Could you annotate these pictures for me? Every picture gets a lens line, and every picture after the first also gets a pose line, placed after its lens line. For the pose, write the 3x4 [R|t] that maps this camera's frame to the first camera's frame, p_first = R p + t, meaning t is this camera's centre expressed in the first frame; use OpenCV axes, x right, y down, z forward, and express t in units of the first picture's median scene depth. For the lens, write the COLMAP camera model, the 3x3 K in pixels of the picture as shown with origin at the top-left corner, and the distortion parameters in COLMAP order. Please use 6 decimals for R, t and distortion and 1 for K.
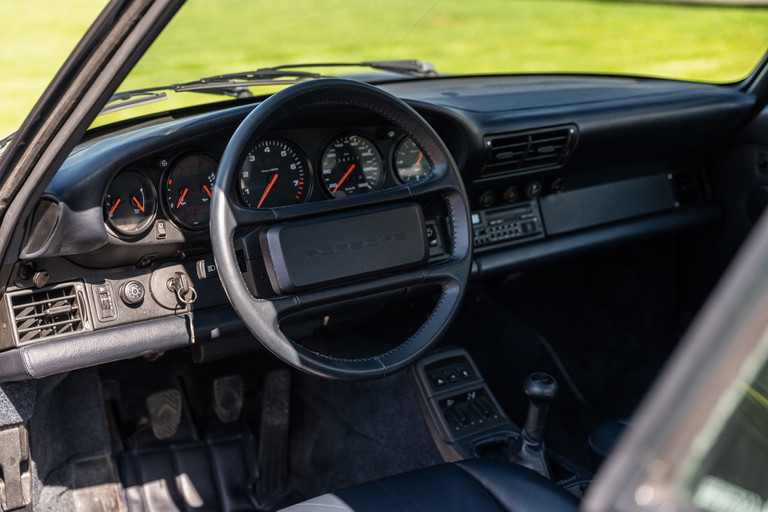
lens RADIAL K [[1216.4, 0, 384.0], [0, 1216.4, 256.2], [0, 0, 1]] dist [-0.033387, 0.000000]
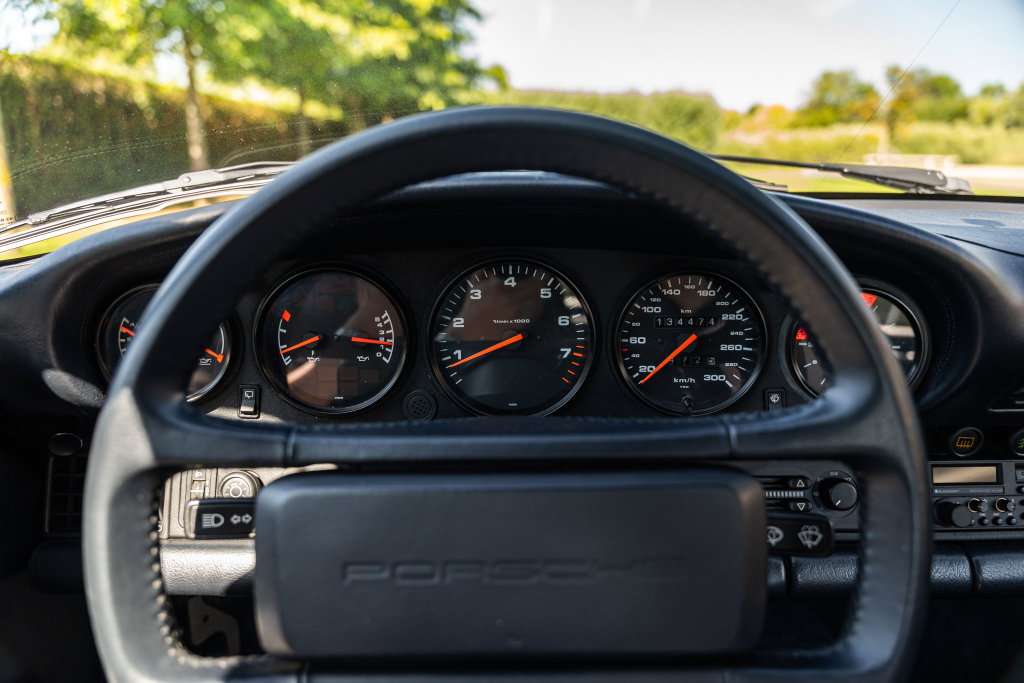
lens RADIAL K [[684.3, 0, 510.8], [0, 684.3, 339.7], [0, 0, 1]] dist [-0.032995, 0.005169]
pose [[0.806283, 0.167398, -0.567350, 0.071791], [-0.163532, 0.984821, 0.058172, -0.077192], [0.568476, 0.045877, 0.821420, 0.732180]]
